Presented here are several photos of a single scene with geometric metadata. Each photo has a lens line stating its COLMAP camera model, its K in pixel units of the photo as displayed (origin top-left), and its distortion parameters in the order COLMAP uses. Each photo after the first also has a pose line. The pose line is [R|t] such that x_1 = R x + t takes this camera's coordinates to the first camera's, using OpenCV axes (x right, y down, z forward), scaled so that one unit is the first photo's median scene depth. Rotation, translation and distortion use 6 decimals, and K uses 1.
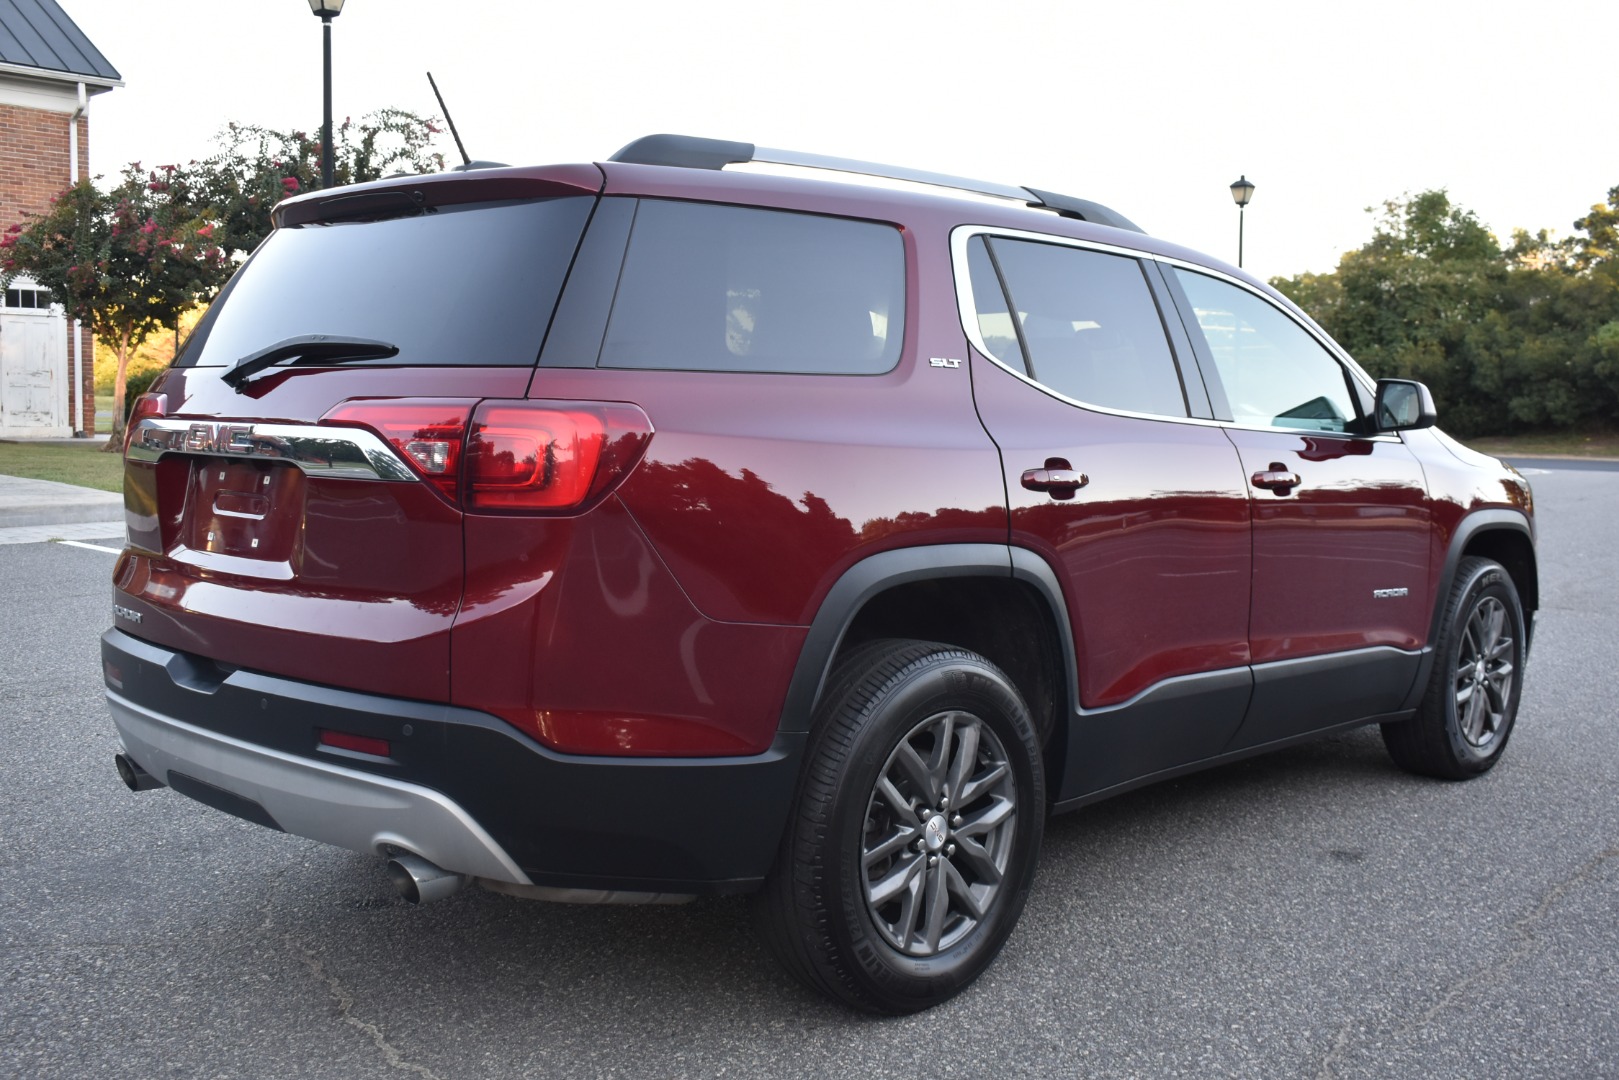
lens RADIAL K [[1623.2, 0, 798.9], [0, 1623.2, 525.3], [0, 0, 1]] dist [-0.025429, 0.000000]
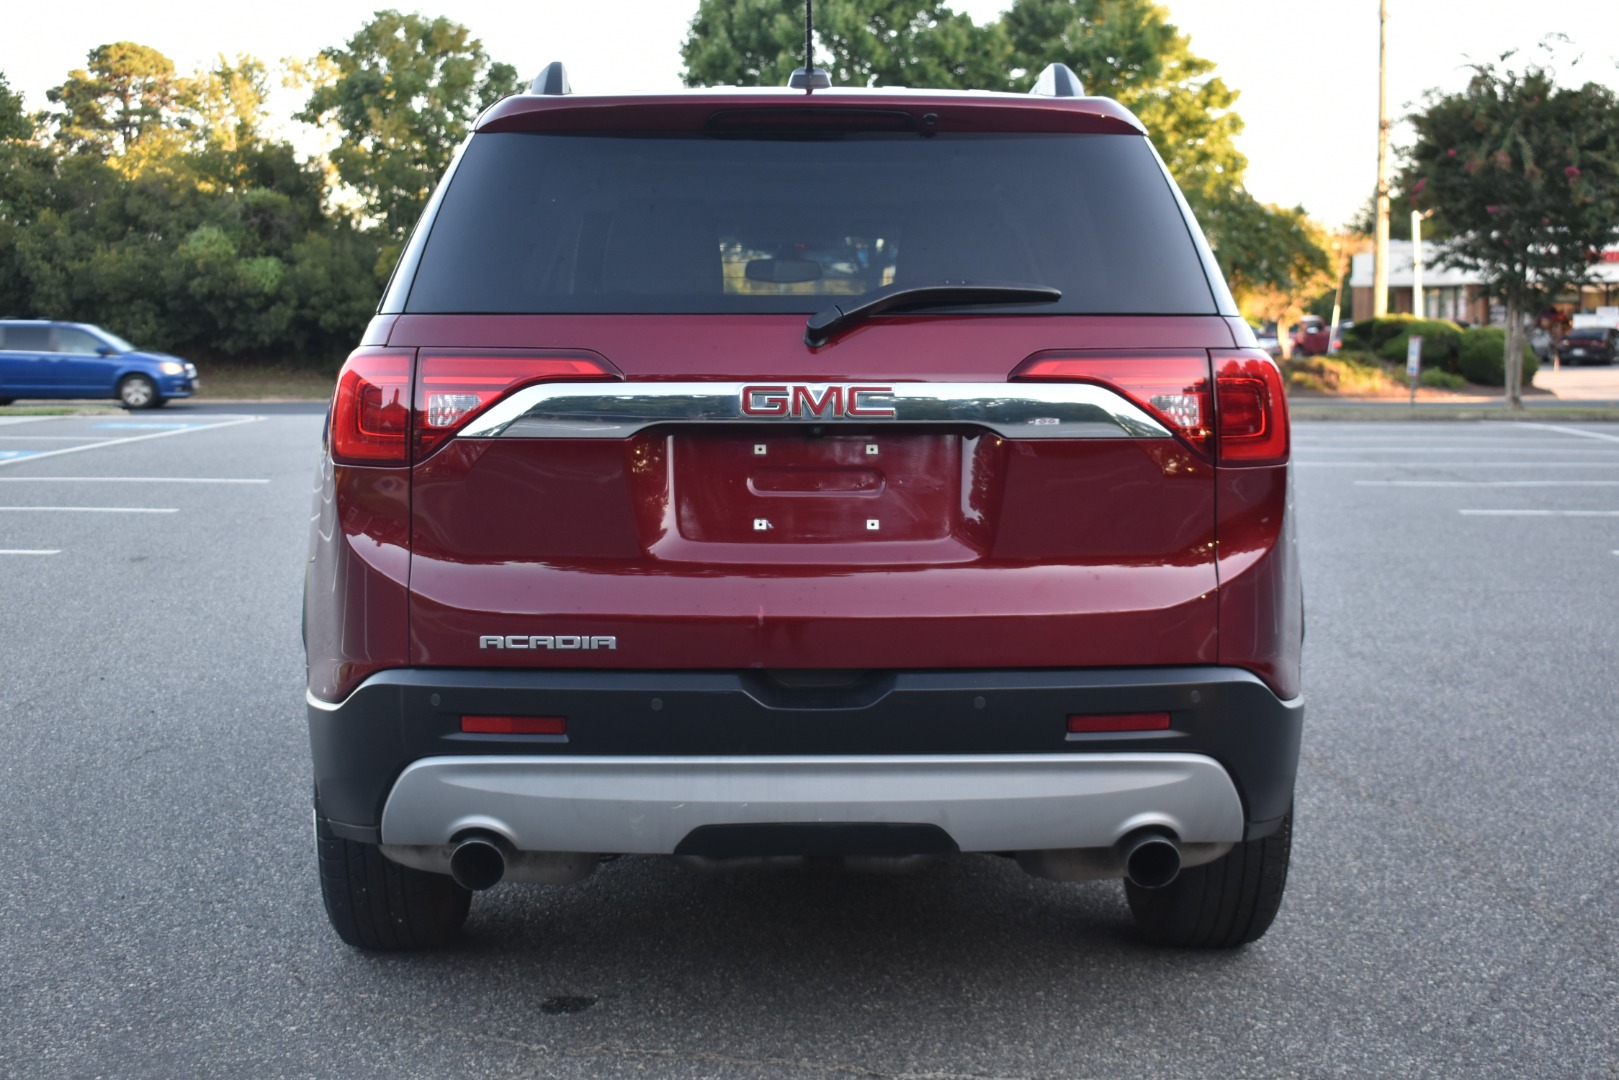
lens RADIAL K [[2239.7, 0, 809.2], [0, 2239.7, 542.4], [0, 0, 1]] dist [0.009126, 0.000000]
pose [[0.699727, -0.079026, 0.710026, -0.077031], [0.066030, 0.996763, 0.045868, -0.002317], [-0.711353, 0.014788, 0.702680, 0.013102]]
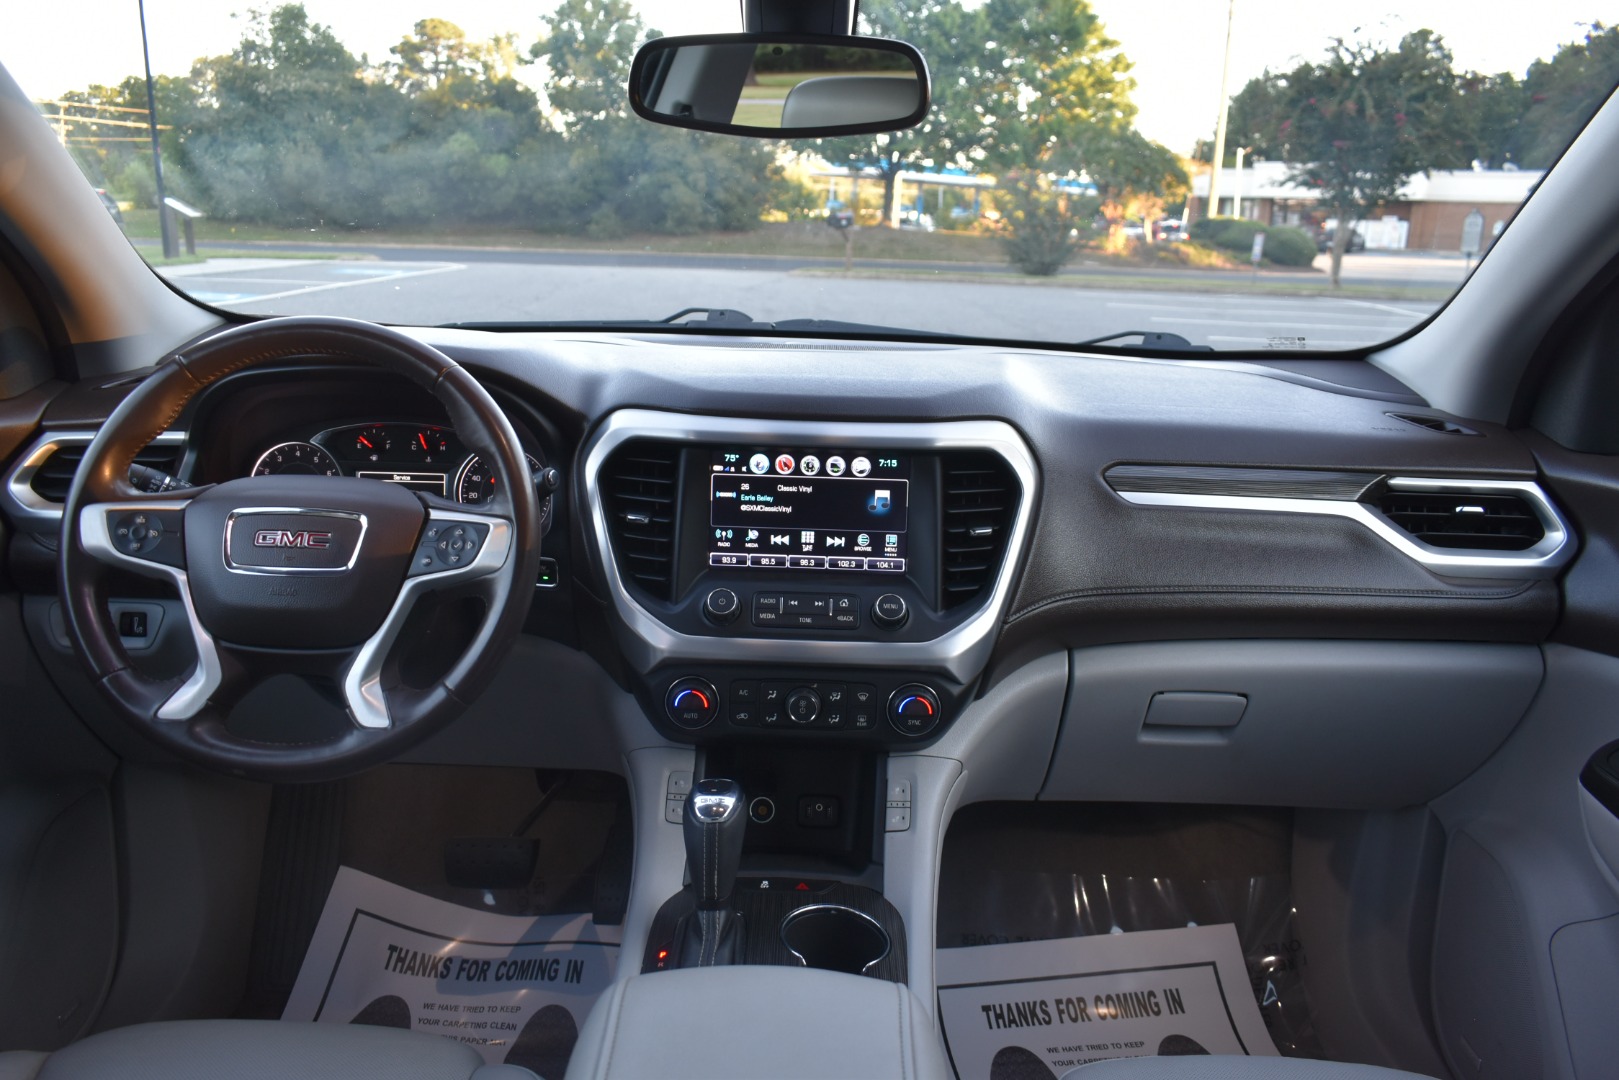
lens RADIAL K [[1244.8, 0, 816.5], [0, 1244.8, 545.3], [0, 0, 1]] dist [-0.011089, -0.000810]
pose [[0.716761, -0.170852, 0.676065, 0.006719], [0.033173, 0.976777, 0.211676, -0.009836], [-0.696530, -0.129293, 0.705783, 0.095442]]
